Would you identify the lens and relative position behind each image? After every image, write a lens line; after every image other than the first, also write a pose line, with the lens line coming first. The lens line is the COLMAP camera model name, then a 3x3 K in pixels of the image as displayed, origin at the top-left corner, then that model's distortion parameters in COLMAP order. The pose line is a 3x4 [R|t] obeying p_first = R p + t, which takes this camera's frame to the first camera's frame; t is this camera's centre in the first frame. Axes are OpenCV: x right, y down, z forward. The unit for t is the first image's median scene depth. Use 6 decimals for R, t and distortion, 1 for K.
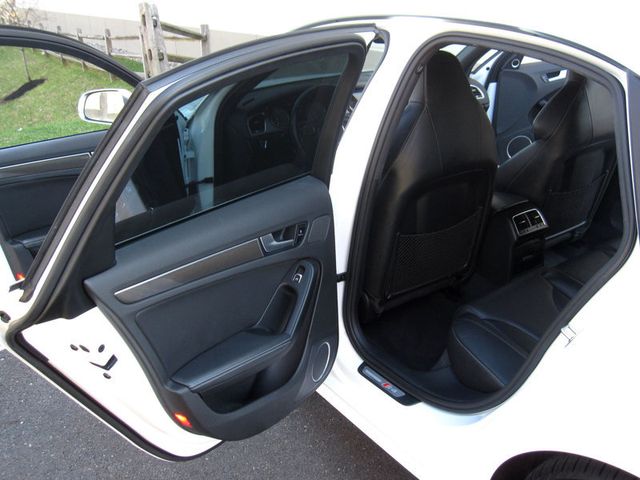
lens RADIAL K [[624.7, 0, 320.0], [0, 624.7, 240.0], [0, 0, 1]] dist [-0.057291, -0.005520]
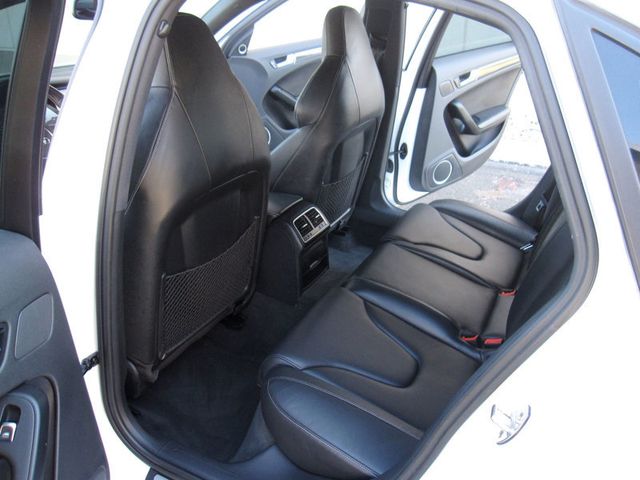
lens RADIAL K [[533.3, 0, 320.0], [0, 533.3, 240.0], [0, 0, 1]] dist [-0.104845, 0.102465]
pose [[0.877724, -0.178267, 0.444771, 0.020151], [0.163100, 0.983942, 0.072505, -0.059436], [-0.450554, 0.008903, 0.892705, 0.351393]]
